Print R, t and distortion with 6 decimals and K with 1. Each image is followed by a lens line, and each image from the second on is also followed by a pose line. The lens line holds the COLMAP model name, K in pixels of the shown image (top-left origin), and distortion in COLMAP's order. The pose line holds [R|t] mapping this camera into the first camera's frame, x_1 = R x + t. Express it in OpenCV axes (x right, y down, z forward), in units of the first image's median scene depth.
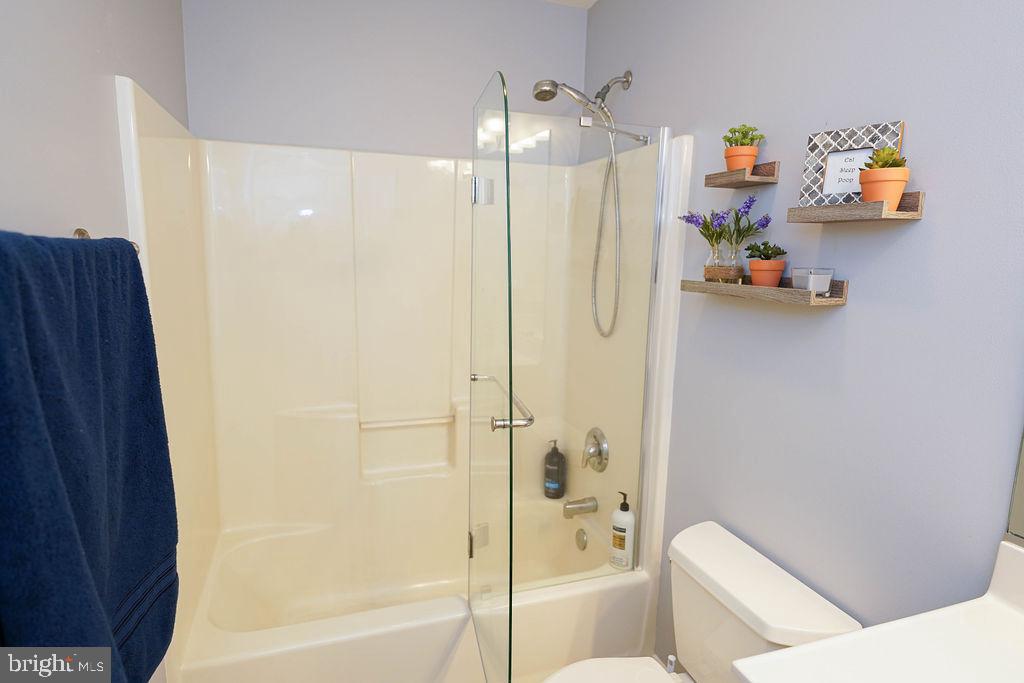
lens RADIAL K [[574.2, 0, 508.7], [0, 574.2, 346.1], [0, 0, 1]] dist [0.027757, -0.005290]
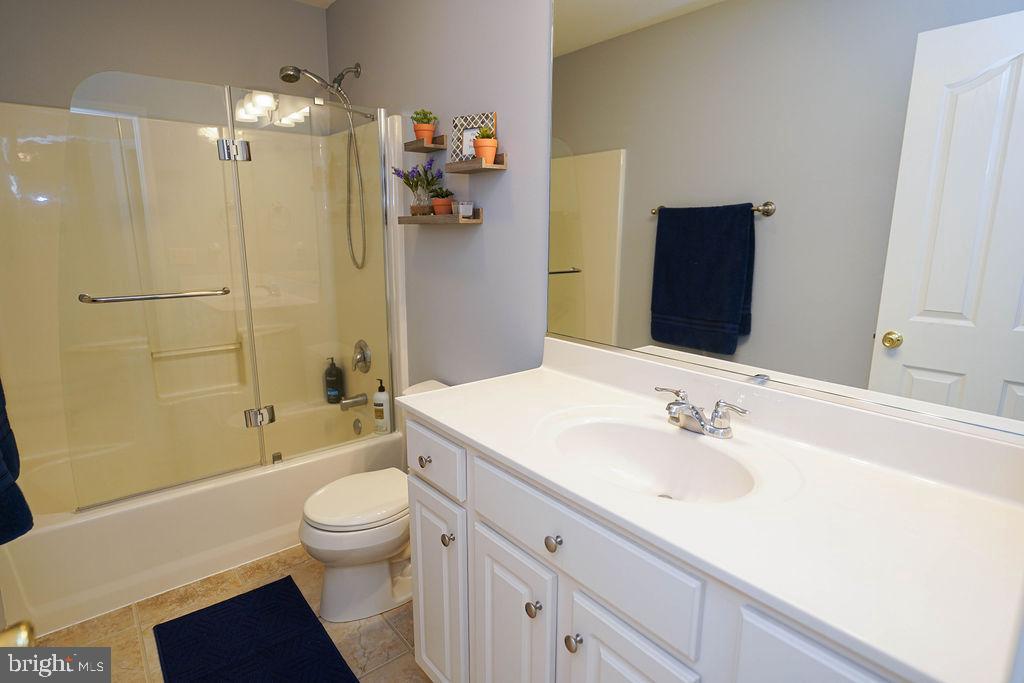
lens RADIAL K [[560.6, 0, 512.2], [0, 560.6, 349.0], [0, 0, 1]] dist [0.012883, -0.001567]
pose [[0.942345, -0.090605, 0.322143, 0.072519], [0.076693, 0.995501, 0.055647, 0.133372], [-0.325735, -0.027732, 0.945054, -0.363247]]
